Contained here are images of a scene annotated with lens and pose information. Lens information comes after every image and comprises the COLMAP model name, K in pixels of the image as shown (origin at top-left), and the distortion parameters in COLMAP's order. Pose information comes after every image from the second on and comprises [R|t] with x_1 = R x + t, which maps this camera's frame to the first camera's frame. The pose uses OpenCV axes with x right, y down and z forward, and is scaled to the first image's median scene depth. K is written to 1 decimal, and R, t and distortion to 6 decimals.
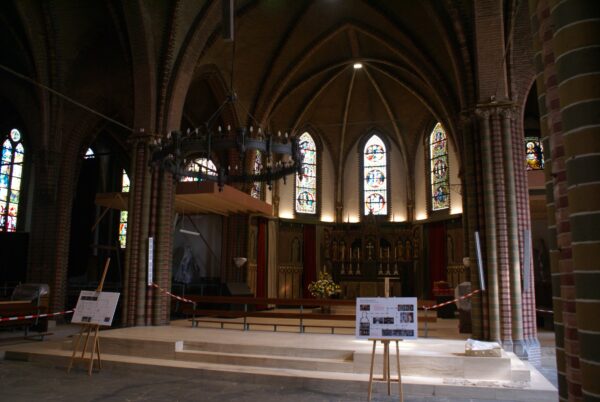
lens RADIAL K [[480.9, 0, 300.0], [0, 480.9, 201.0], [0, 0, 1]] dist [-0.147613, 0.131106]
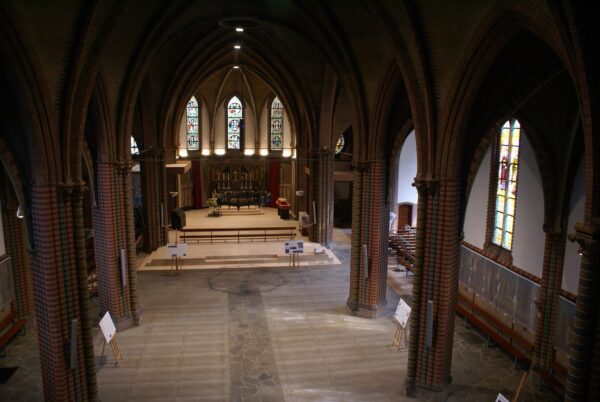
lens RADIAL K [[480.9, 0, 300.0], [0, 480.9, 201.0], [0, 0, 1]] dist [-0.147613, 0.131106]
pose [[0.896643, -0.074622, 0.436421, -0.370714], [-0.075475, 0.945506, 0.316735, -0.340070], [-0.436274, -0.316937, 0.842149, -0.514490]]
